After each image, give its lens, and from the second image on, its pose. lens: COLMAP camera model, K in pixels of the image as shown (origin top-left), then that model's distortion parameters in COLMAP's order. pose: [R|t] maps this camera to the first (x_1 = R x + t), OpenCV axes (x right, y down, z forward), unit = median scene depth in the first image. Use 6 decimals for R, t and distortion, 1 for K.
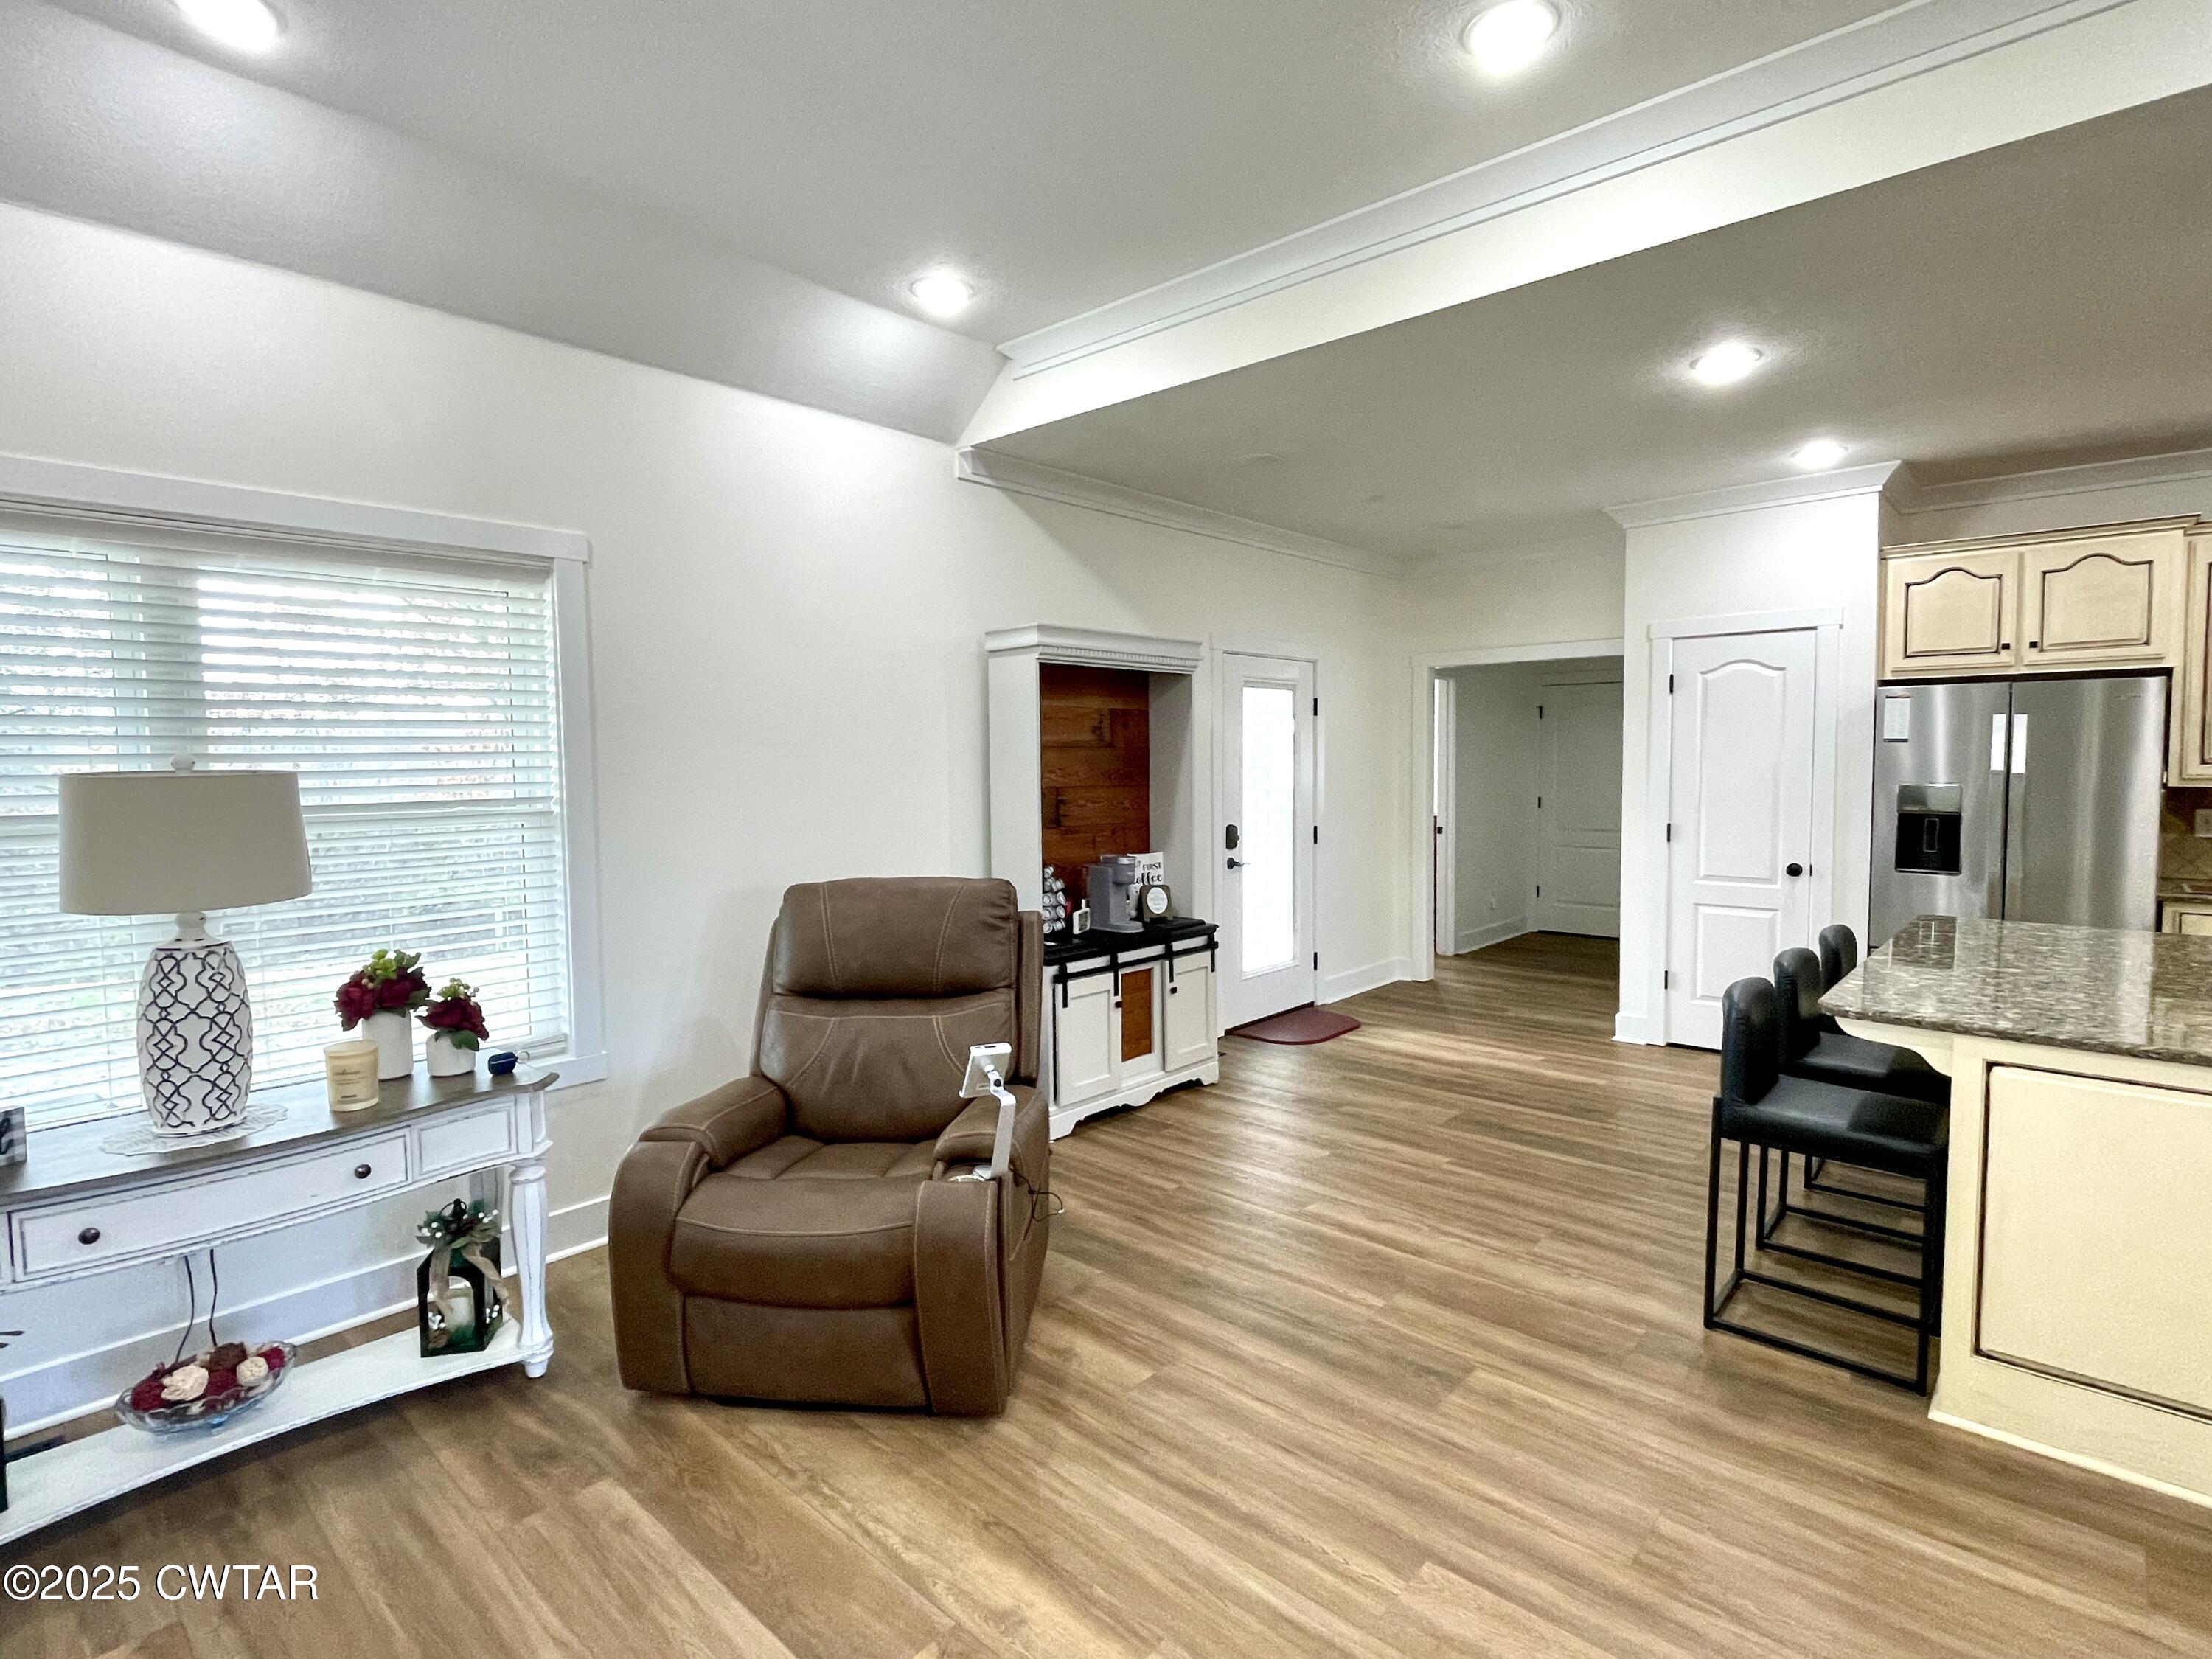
lens RADIAL K [[1096.8, 0, 1106.0], [0, 1096.8, 829.5], [0, 0, 1]] dist [-0.003704, -0.000331]
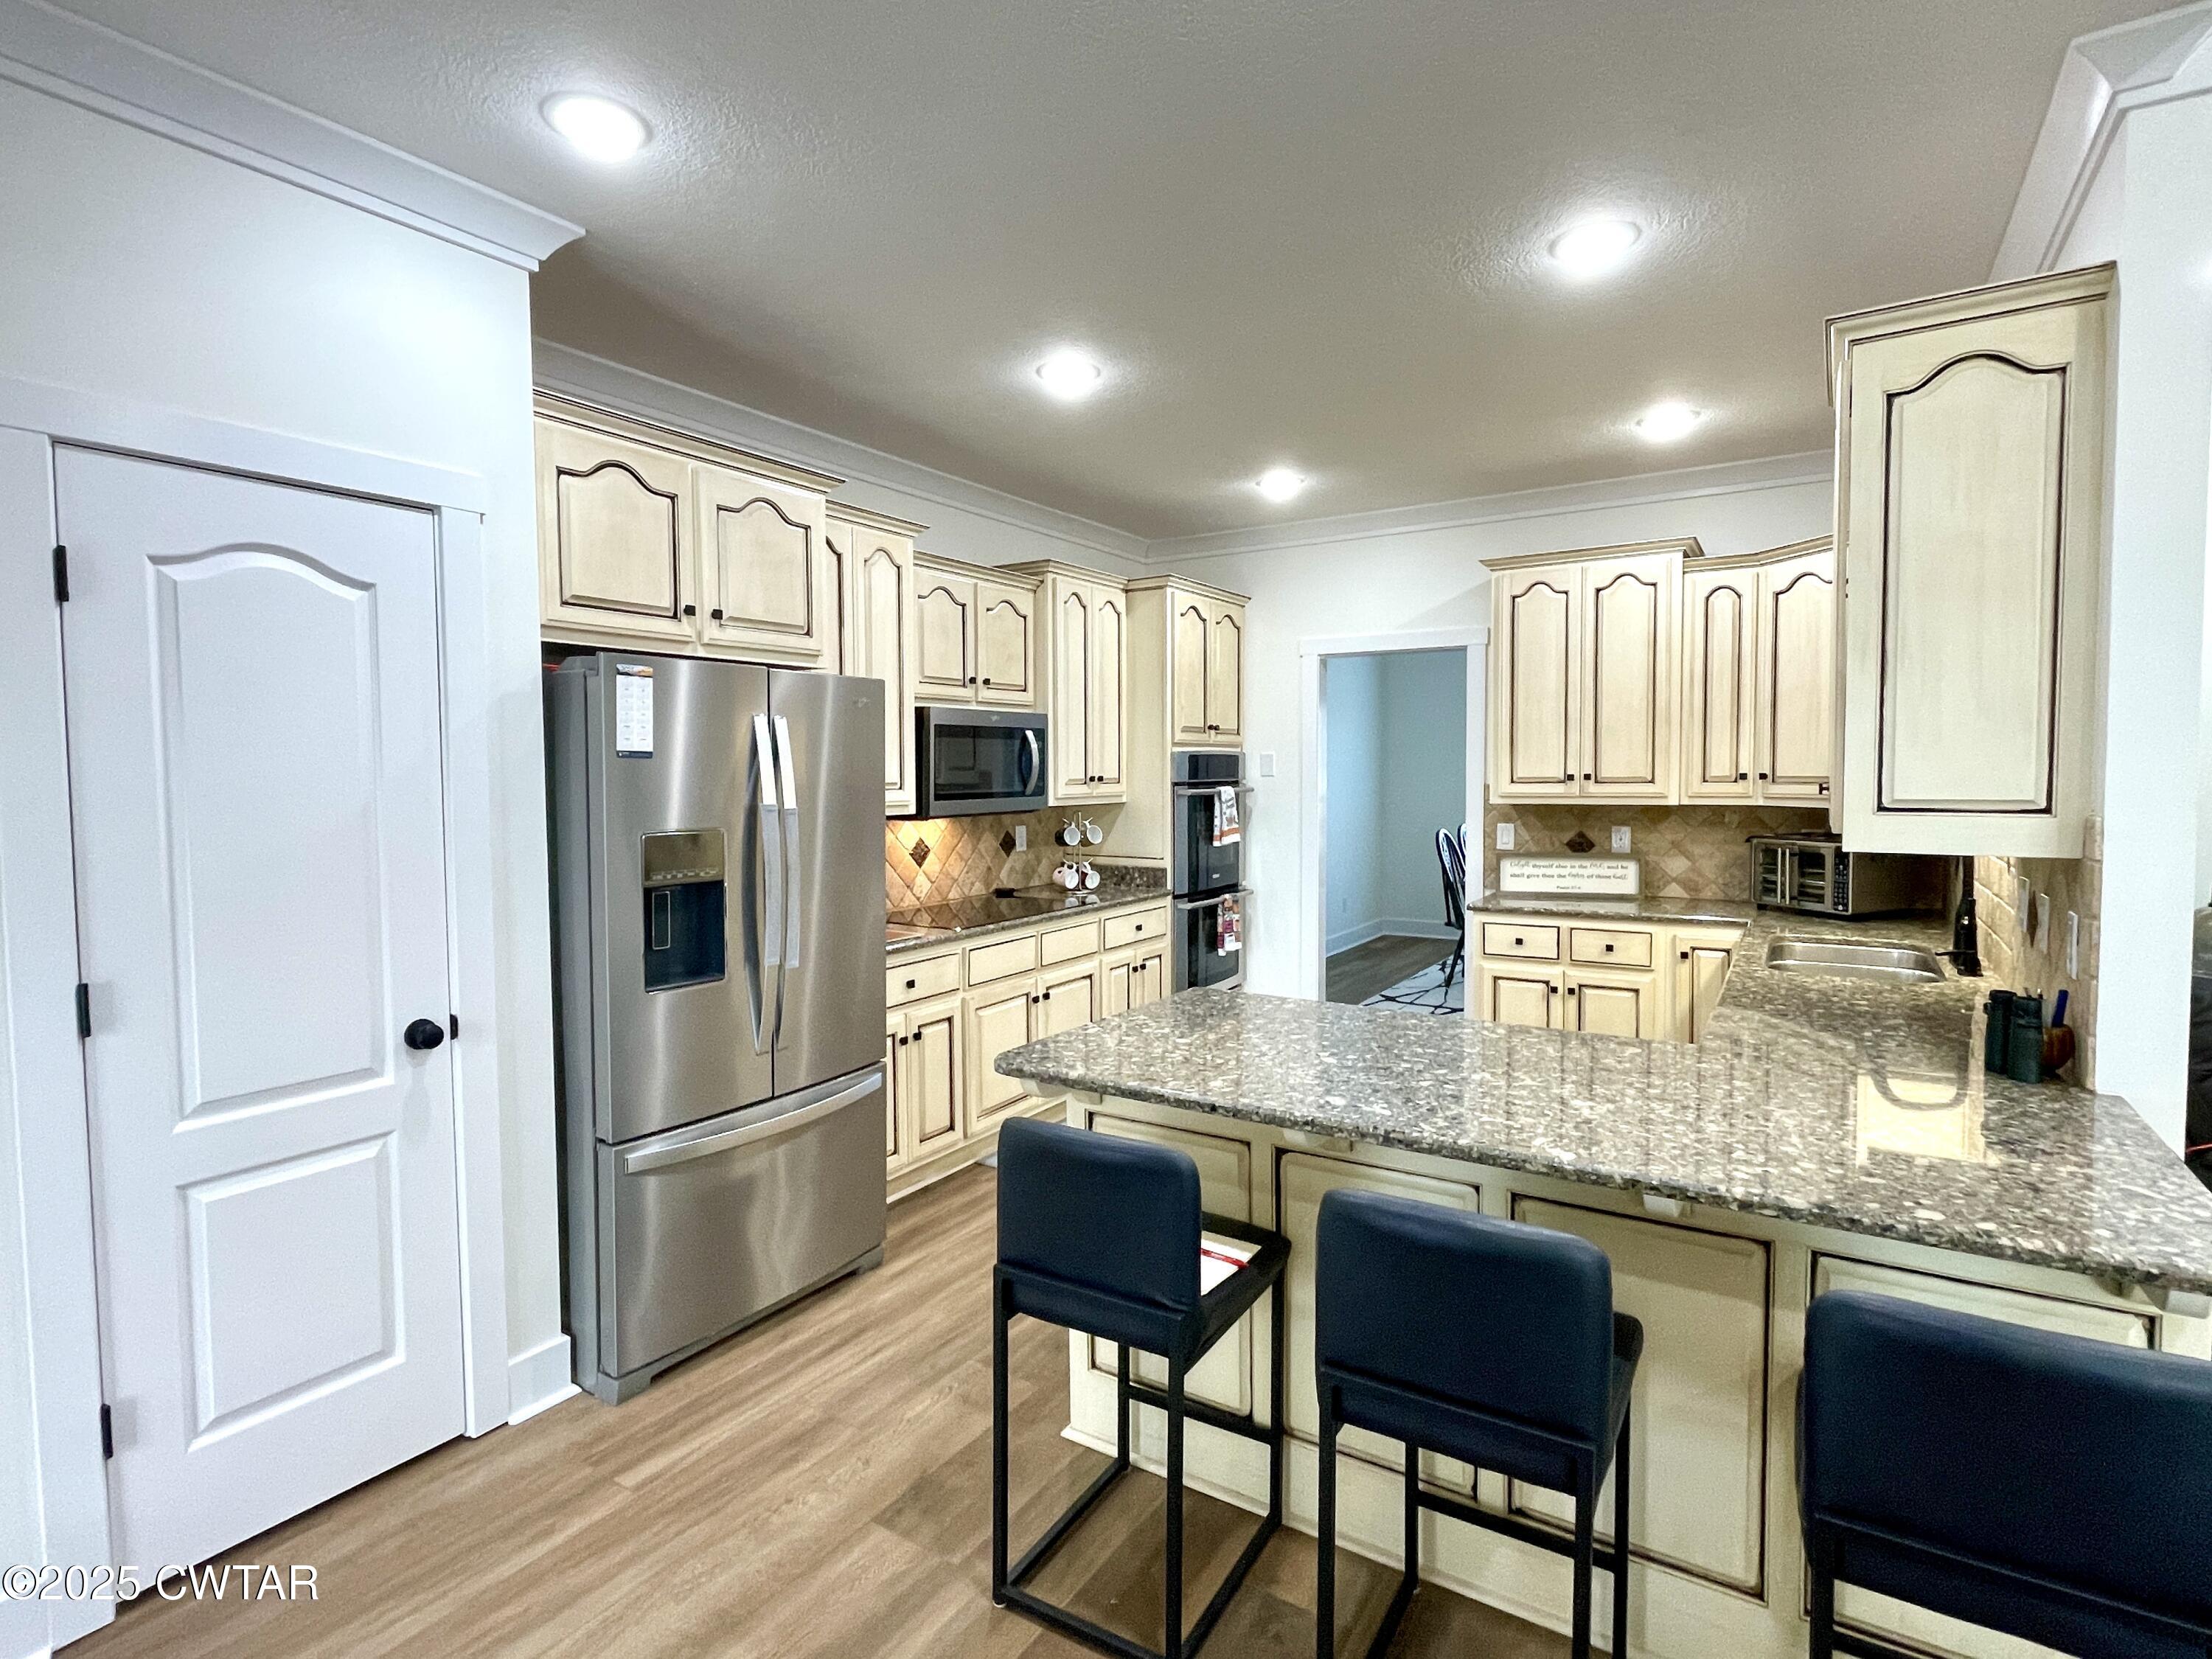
lens RADIAL K [[1096.8, 0, 1106.0], [0, 1096.8, 829.5], [0, 0, 1]] dist [-0.003704, -0.000331]
pose [[-0.157439, -0.041413, 0.986660, 0.145199], [0.075130, 0.995722, 0.053782, -0.054670], [-0.984667, 0.082595, -0.153654, 0.830396]]
